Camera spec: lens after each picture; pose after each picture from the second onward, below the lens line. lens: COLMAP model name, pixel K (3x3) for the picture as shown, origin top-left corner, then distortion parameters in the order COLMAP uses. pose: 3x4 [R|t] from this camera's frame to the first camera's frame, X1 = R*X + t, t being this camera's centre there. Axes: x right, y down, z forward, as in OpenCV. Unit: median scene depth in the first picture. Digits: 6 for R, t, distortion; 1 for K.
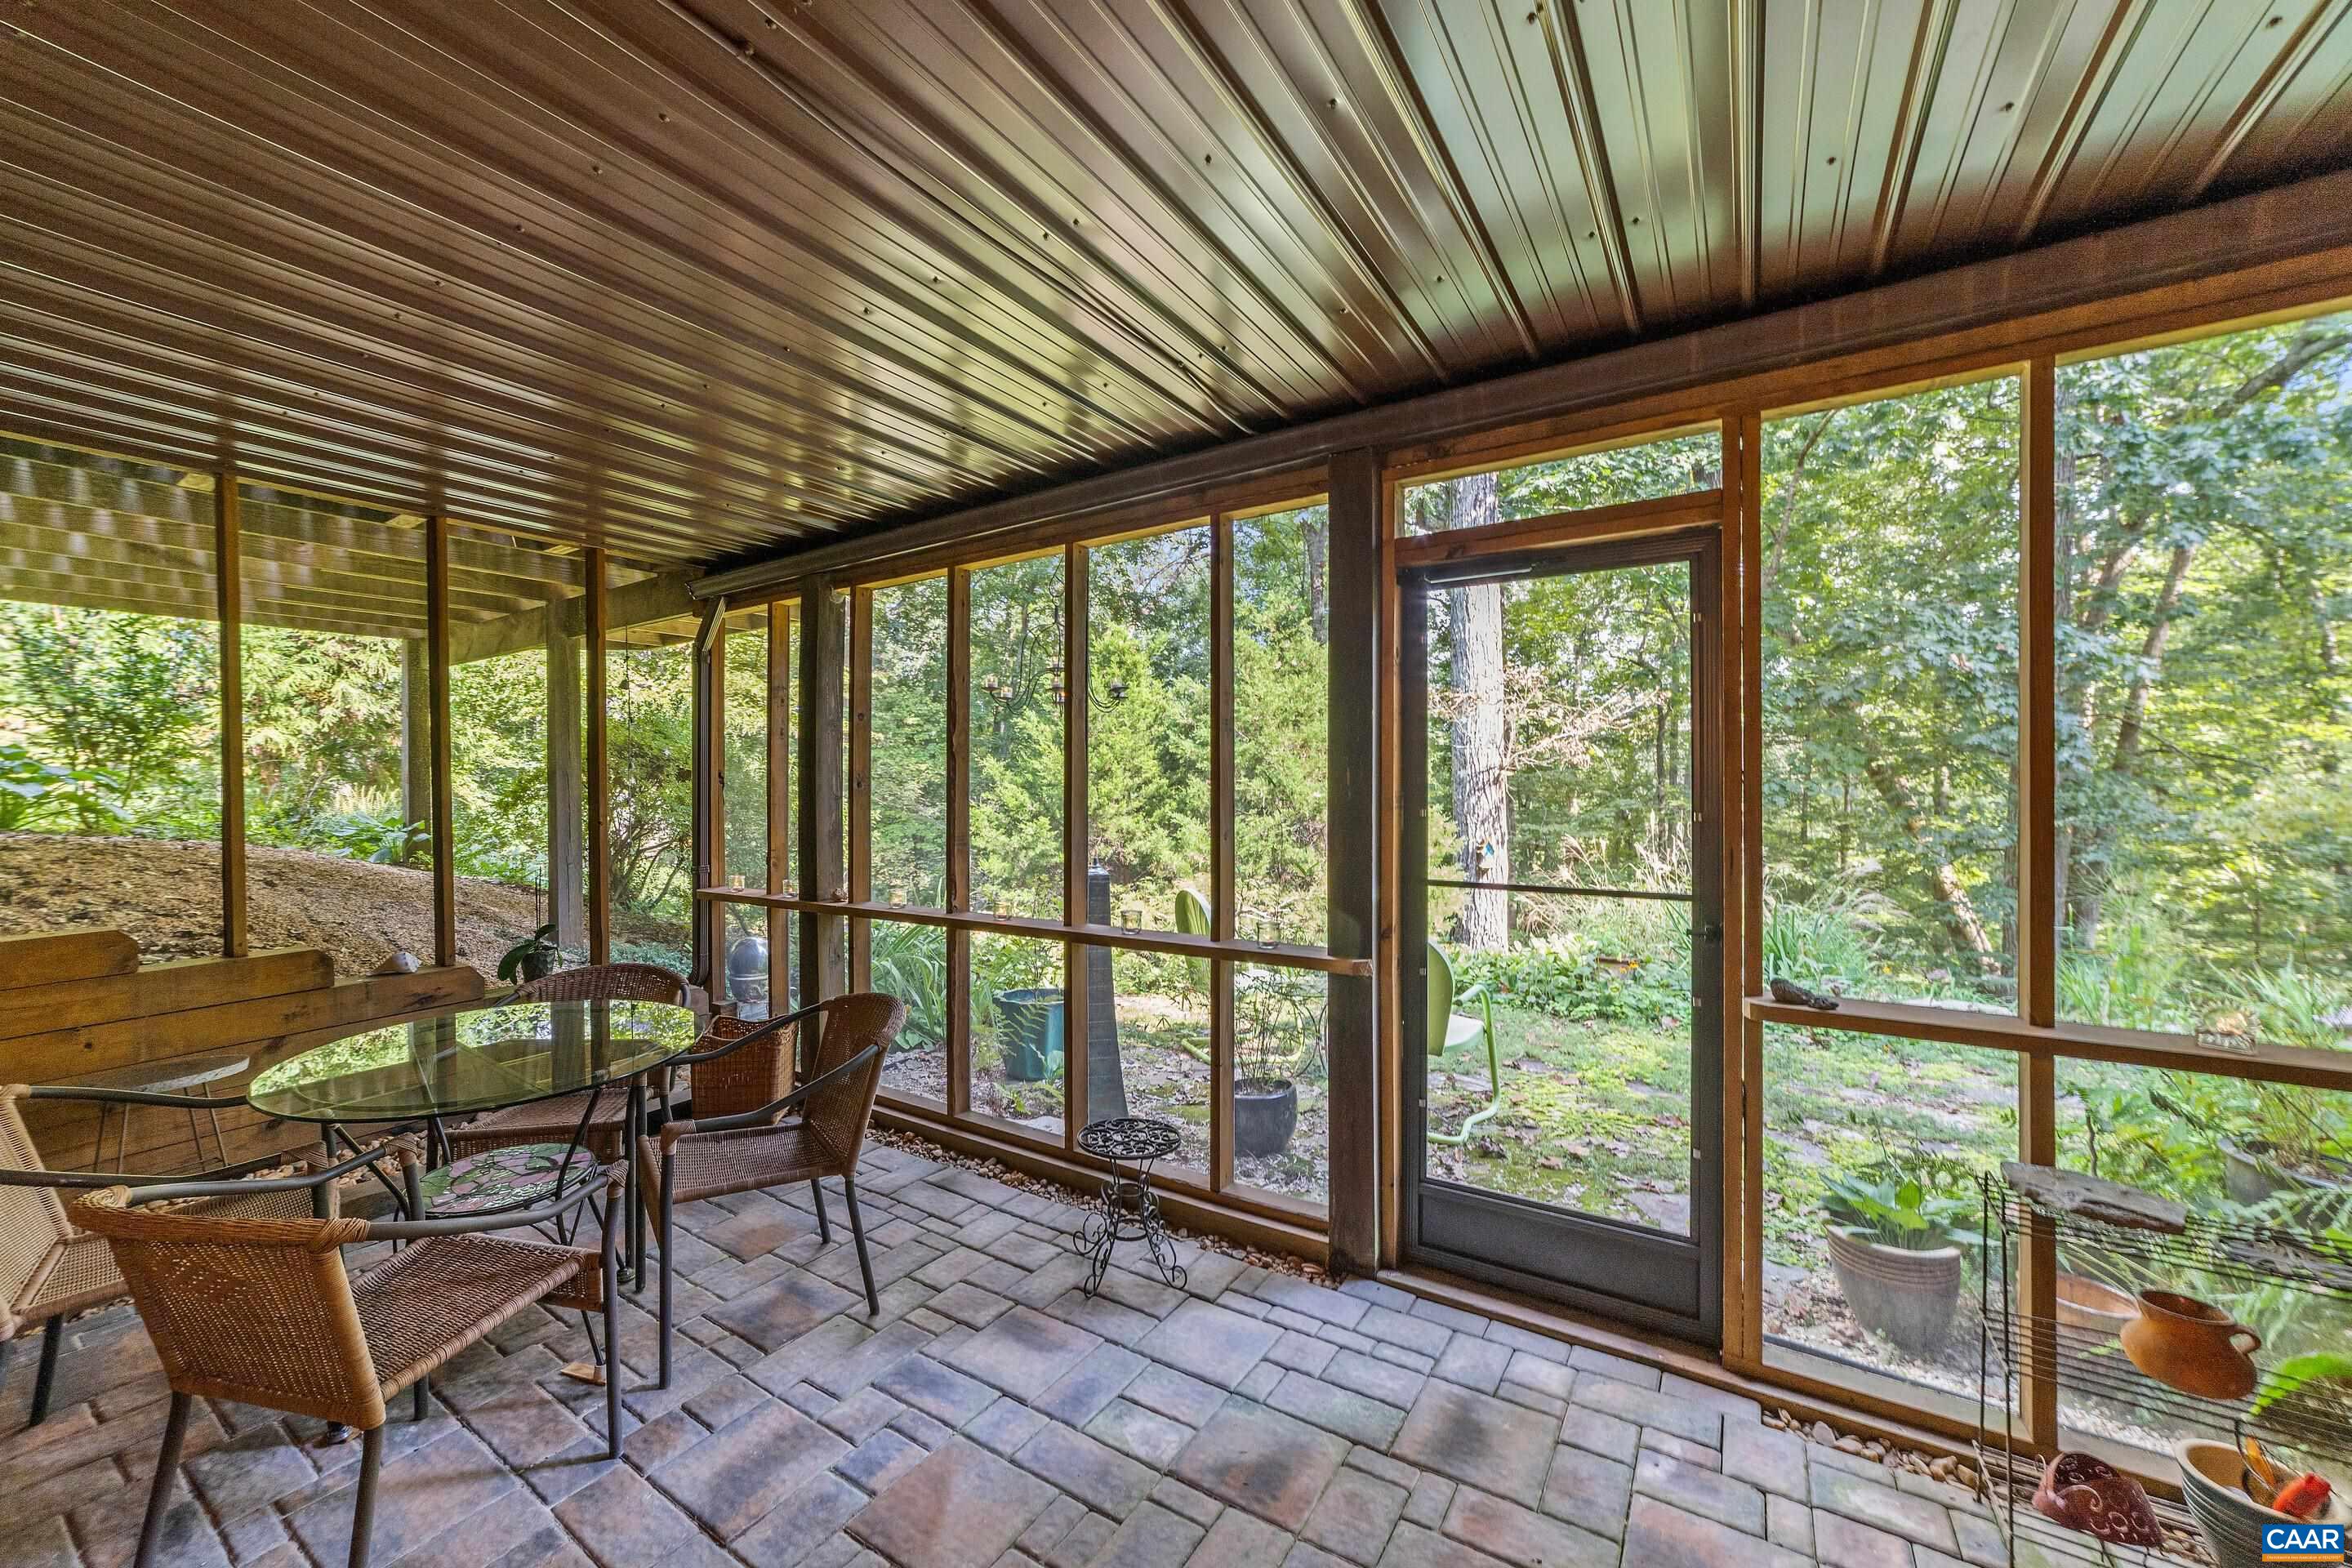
lens RADIAL K [[909.6, 0, 1176.7], [0, 909.6, 786.5], [0, 0, 1]] dist [-0.009185, 0.001925]
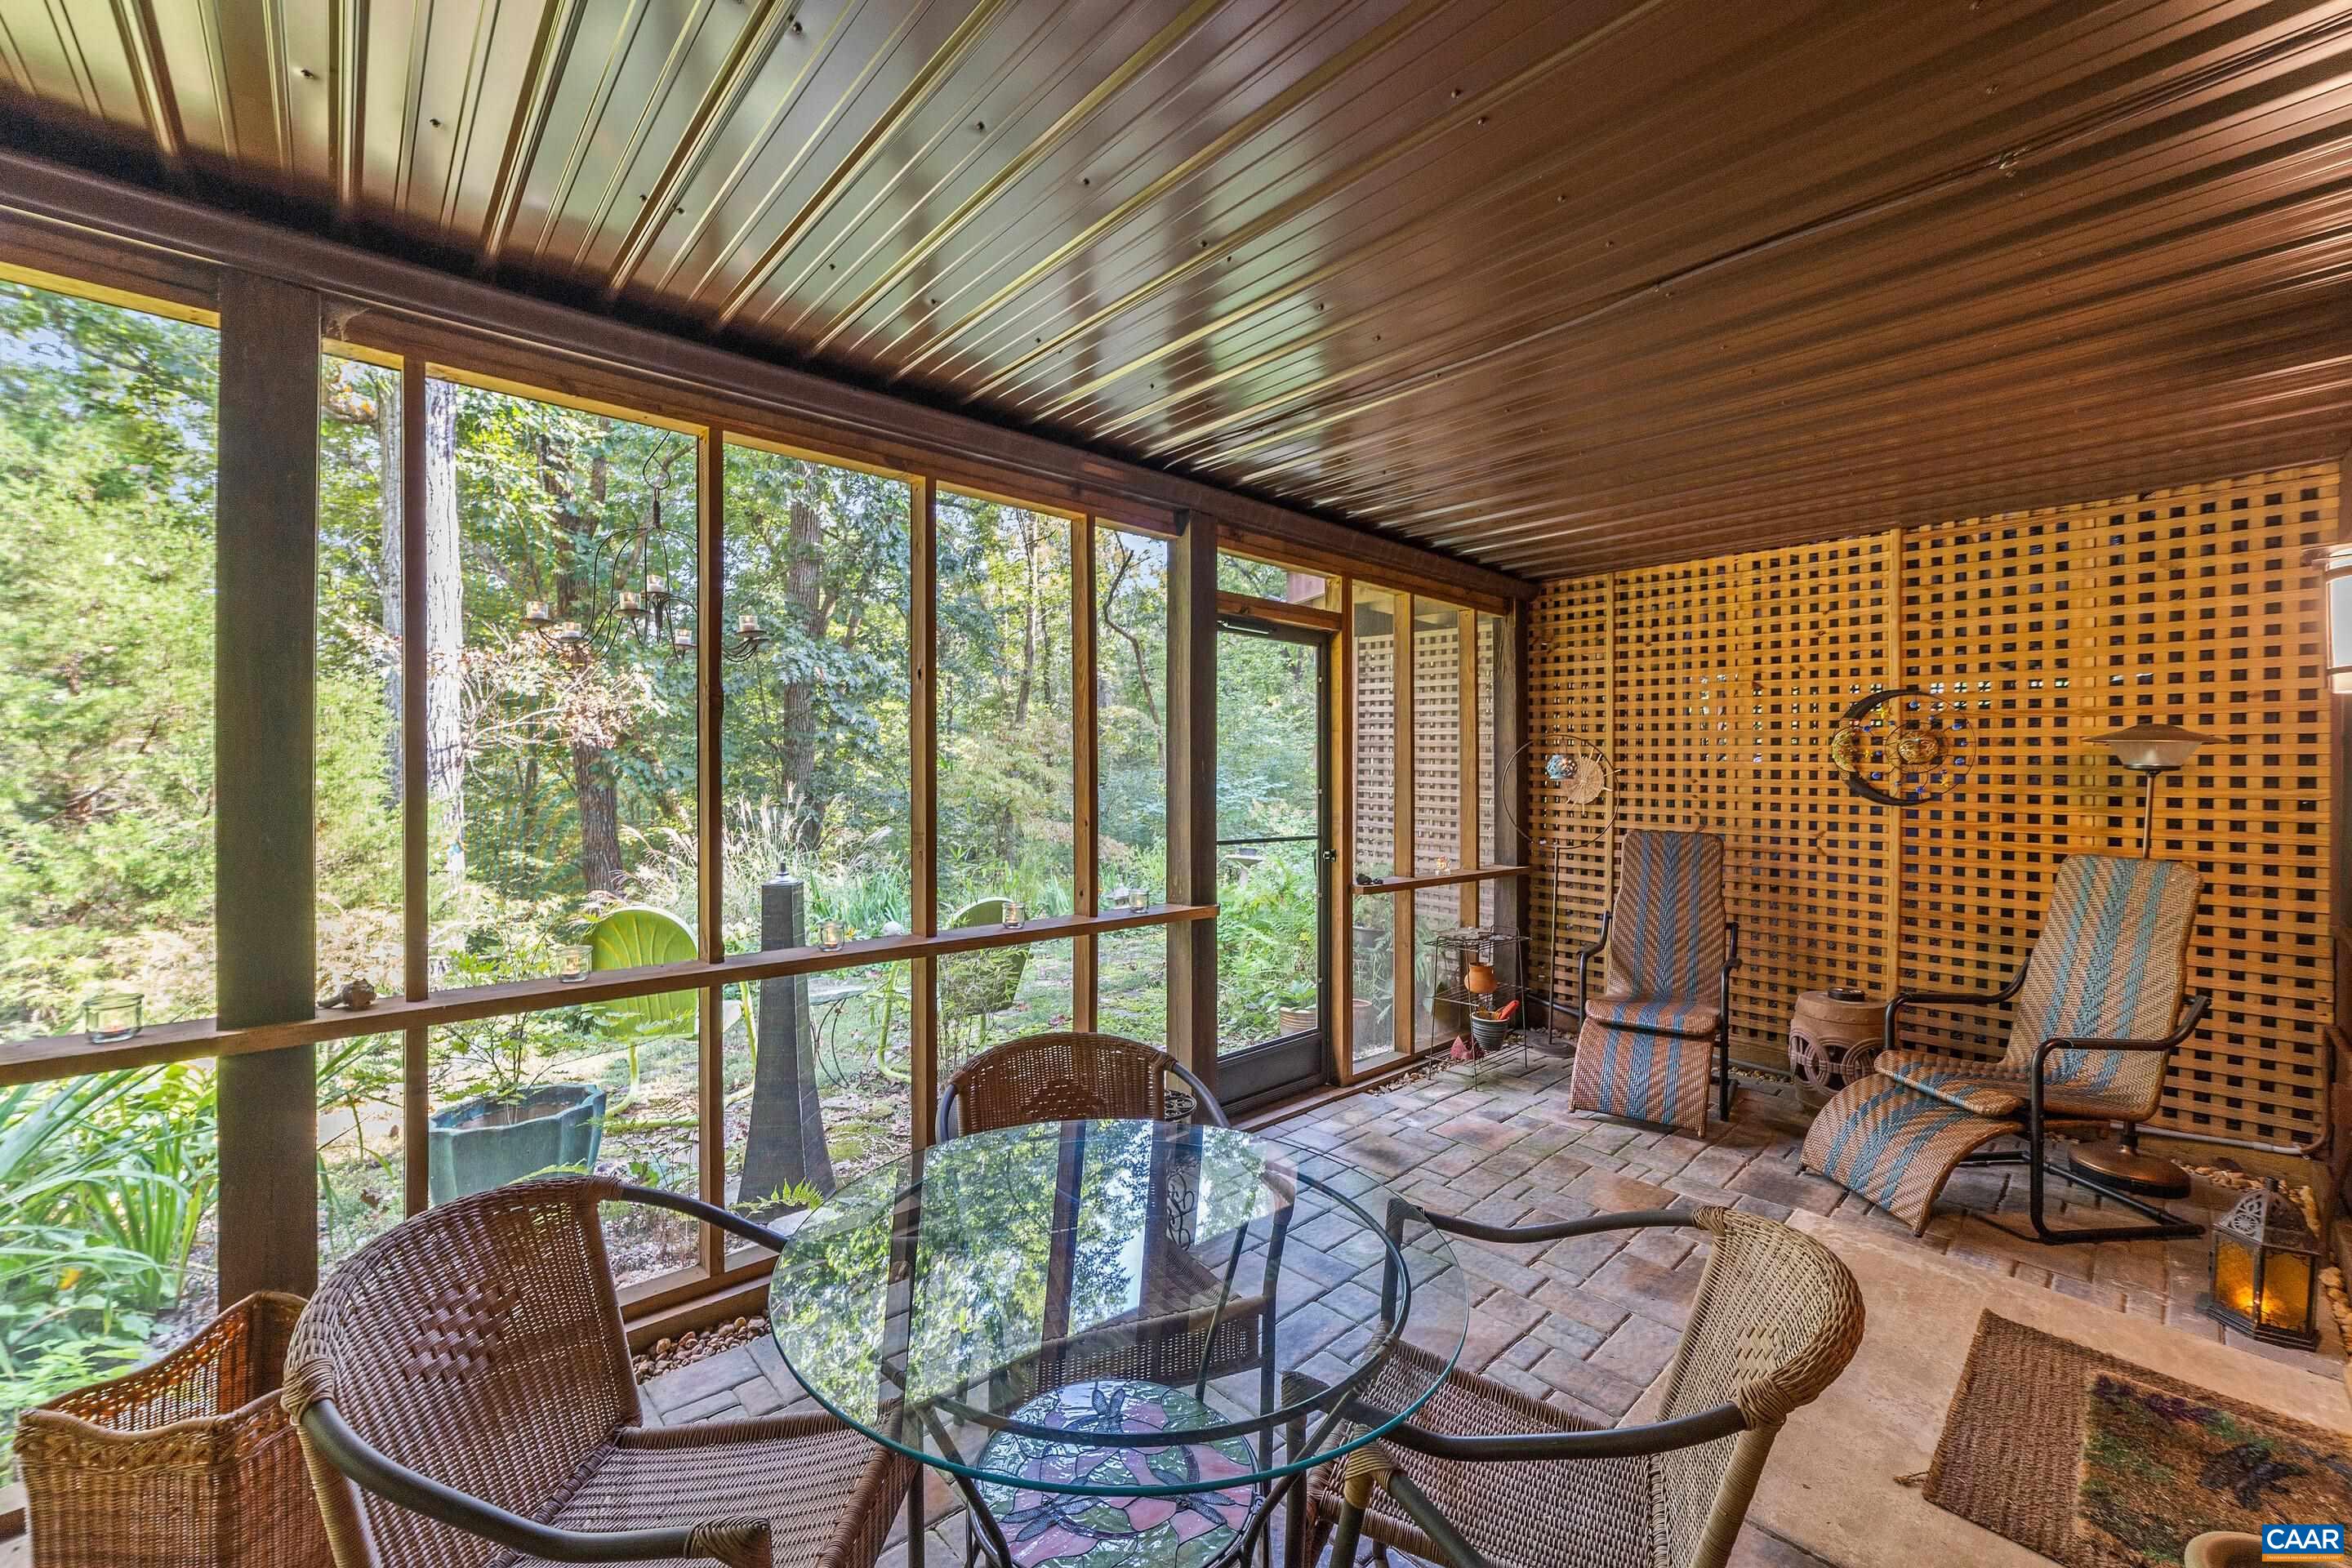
lens RADIAL K [[909.6, 0, 1194.1], [0, 909.6, 774.1], [0, 0, 1]] dist [-0.009185, 0.001925]
pose [[0.248901, 0.002924, 0.968524, -0.443124], [-0.010635, 0.999943, -0.000285, 0.000358], [-0.968470, -0.010229, 0.248918, 0.286846]]
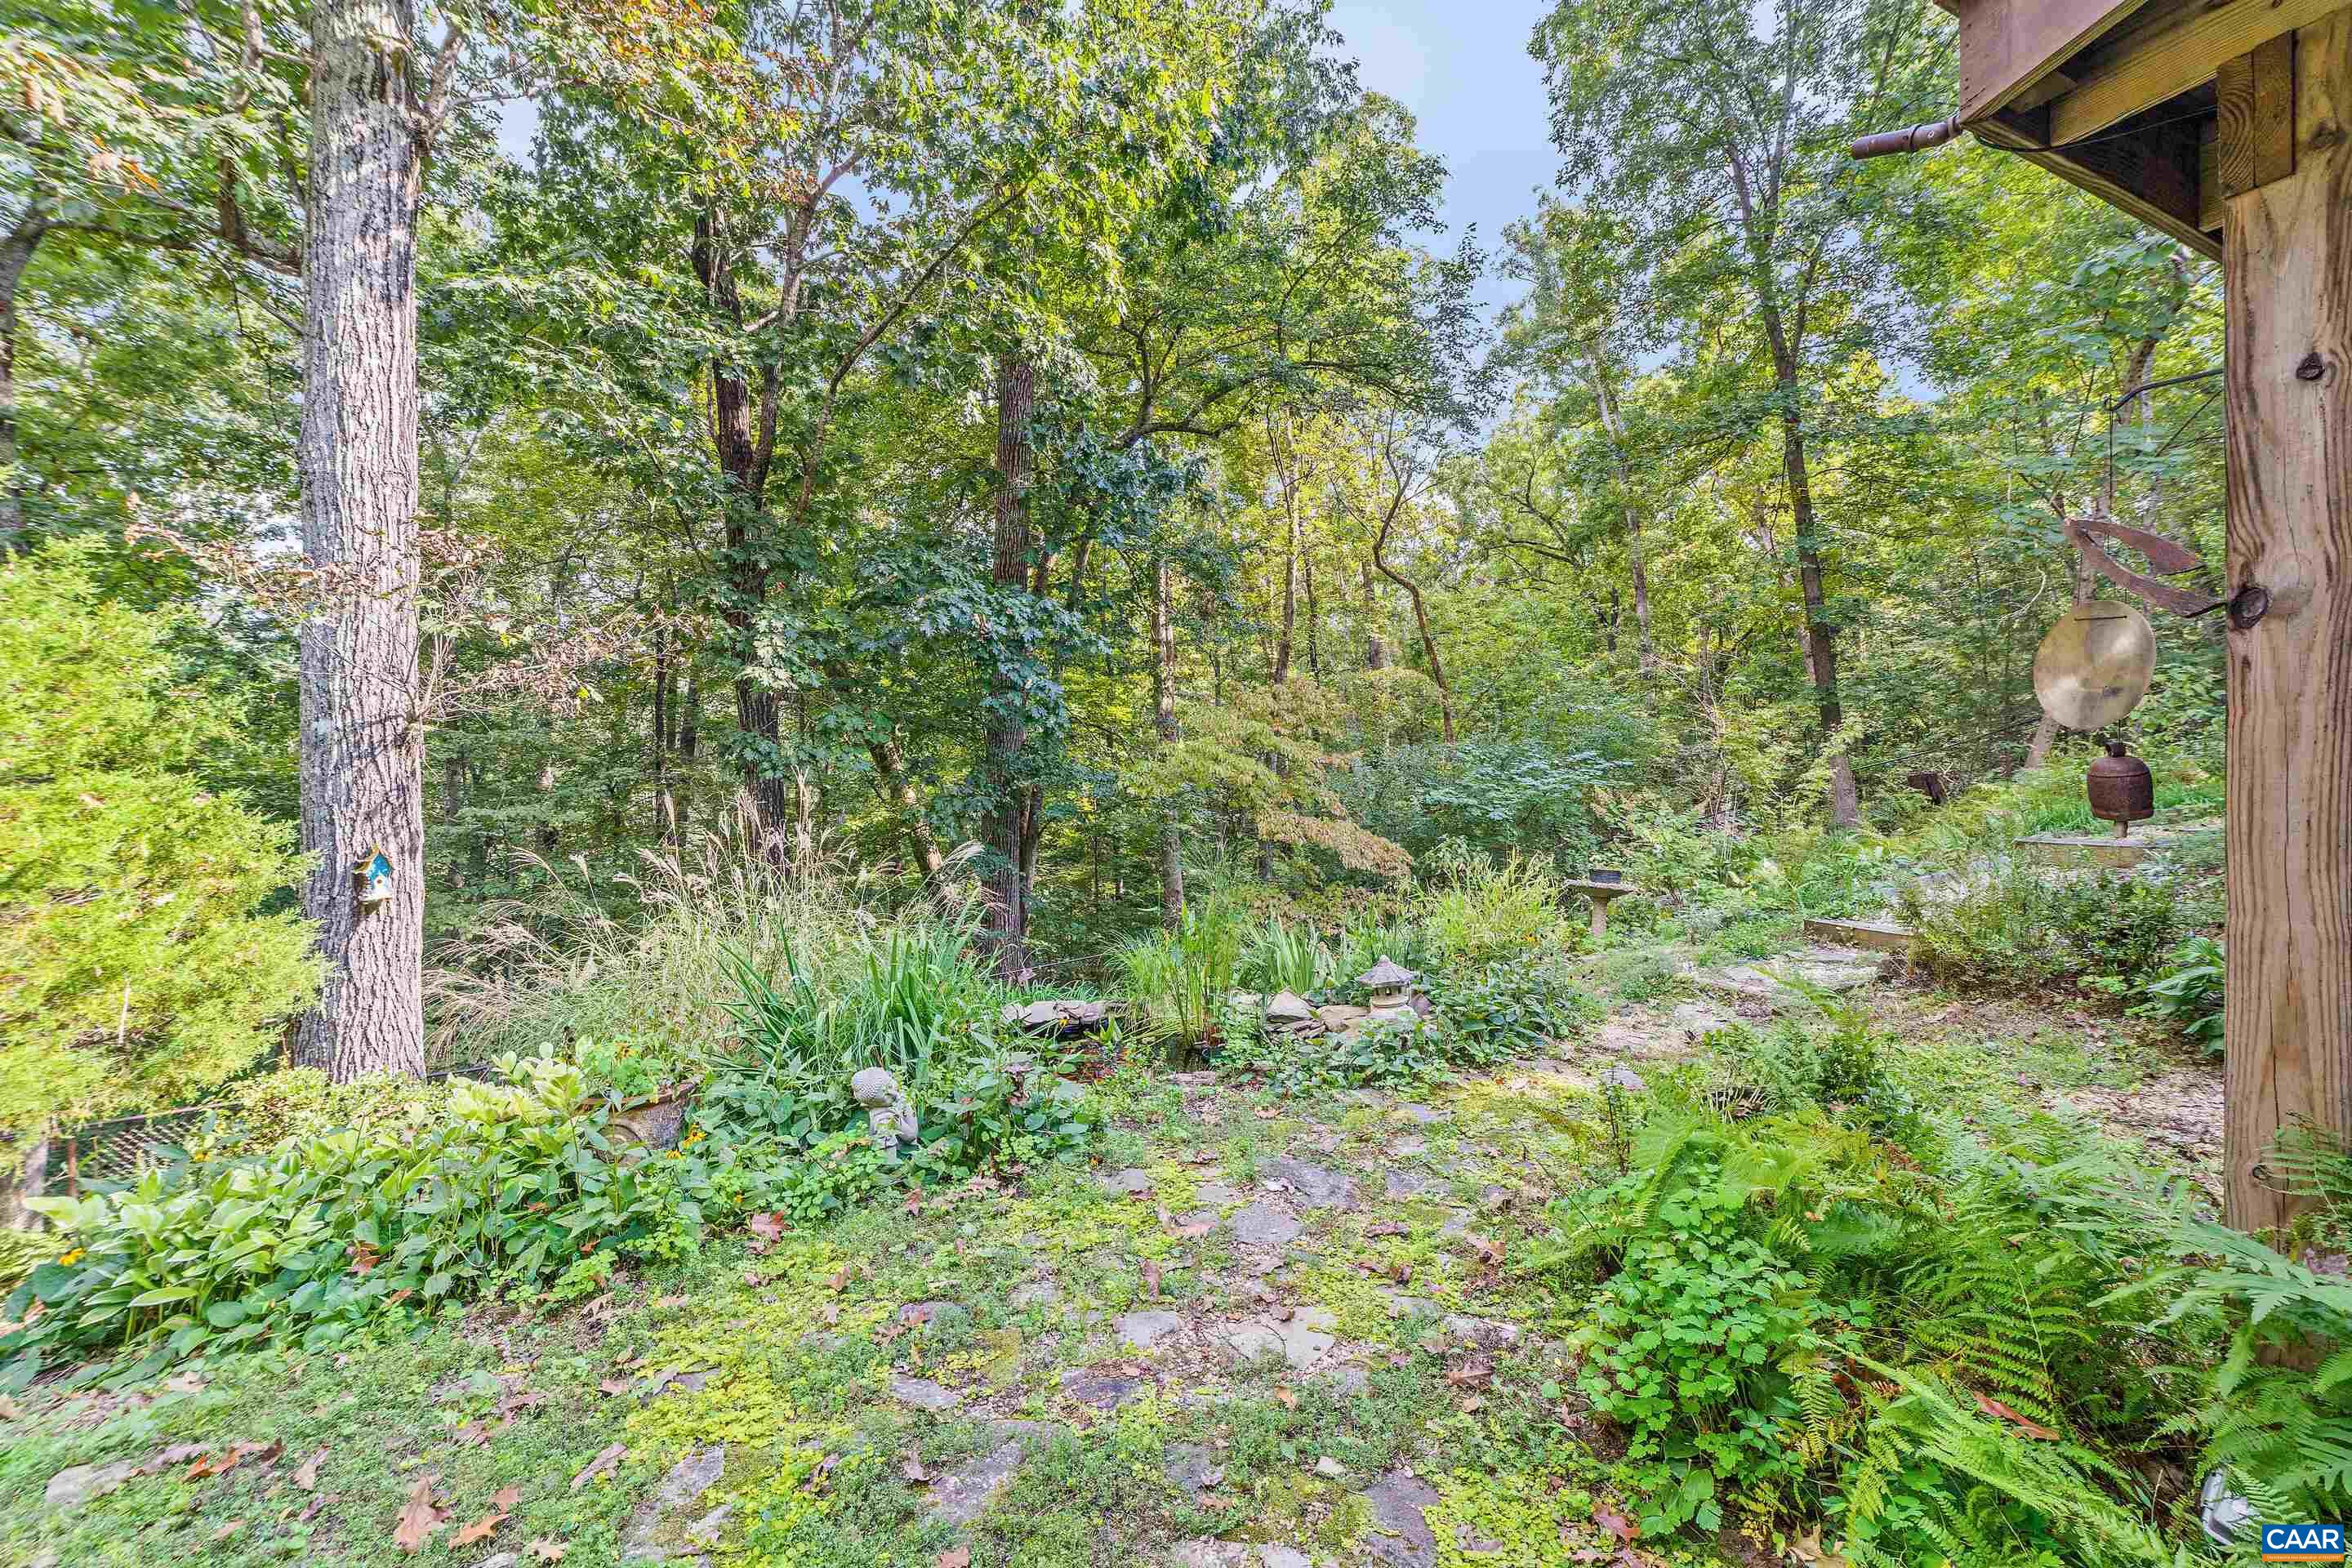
lens RADIAL K [[951.1, 0, 1155.9], [0, 951.1, 744.3], [0, 0, 1]] dist [-0.000614, 0.000065]
pose [[0.555101, 0.004858, 0.831769, 0.206104], [0.001815, 0.999973, -0.007052, 0.001732], [-0.831781, 0.005425, 0.555078, 0.481190]]
